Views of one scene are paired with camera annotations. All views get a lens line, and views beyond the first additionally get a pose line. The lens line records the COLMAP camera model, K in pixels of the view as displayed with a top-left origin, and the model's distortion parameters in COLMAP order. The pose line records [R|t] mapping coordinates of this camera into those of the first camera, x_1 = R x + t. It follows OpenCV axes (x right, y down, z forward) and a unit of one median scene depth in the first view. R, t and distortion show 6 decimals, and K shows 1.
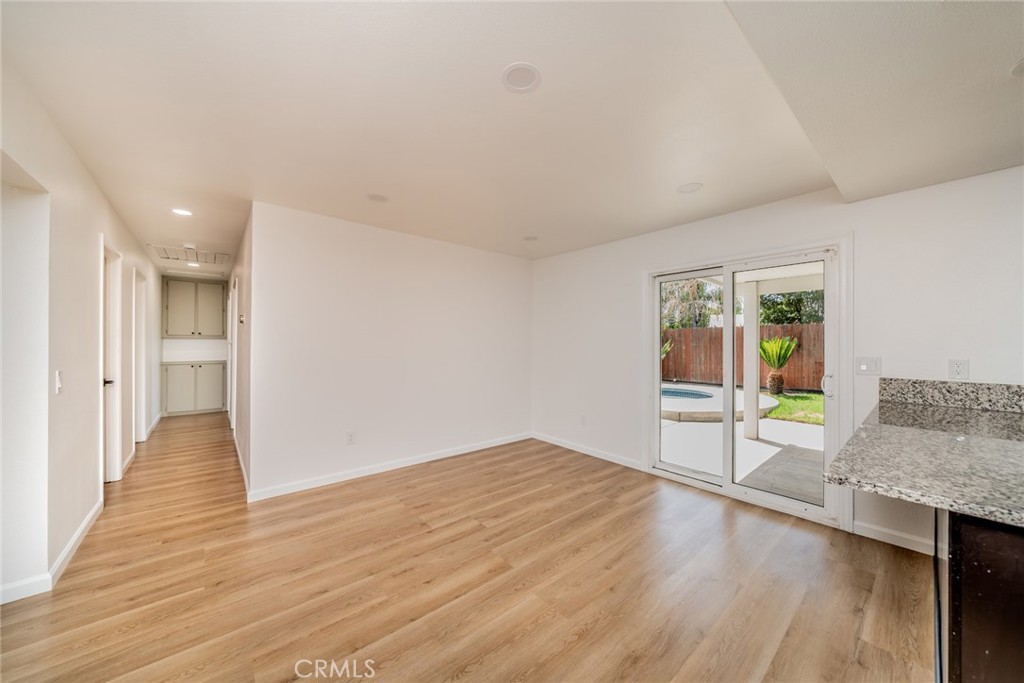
lens RADIAL K [[349.5, 0, 508.3], [0, 349.5, 342.4], [0, 0, 1]] dist [-0.005566, -0.000033]
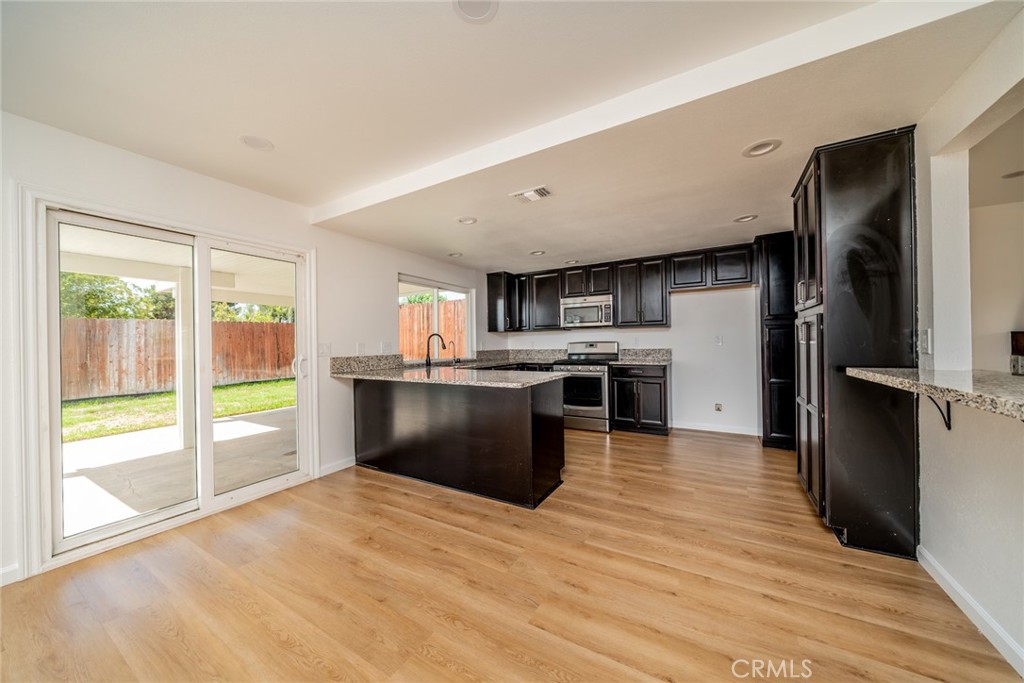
lens RADIAL K [[349.5, 0, 508.5], [0, 349.5, 340.8], [0, 0, 1]] dist [-0.005566, -0.000033]
pose [[-0.320881, 0.009164, 0.947075, -0.534754], [0.009261, 0.999936, -0.006538, 0.052521], [-0.947074, 0.006673, -0.320945, 0.811432]]
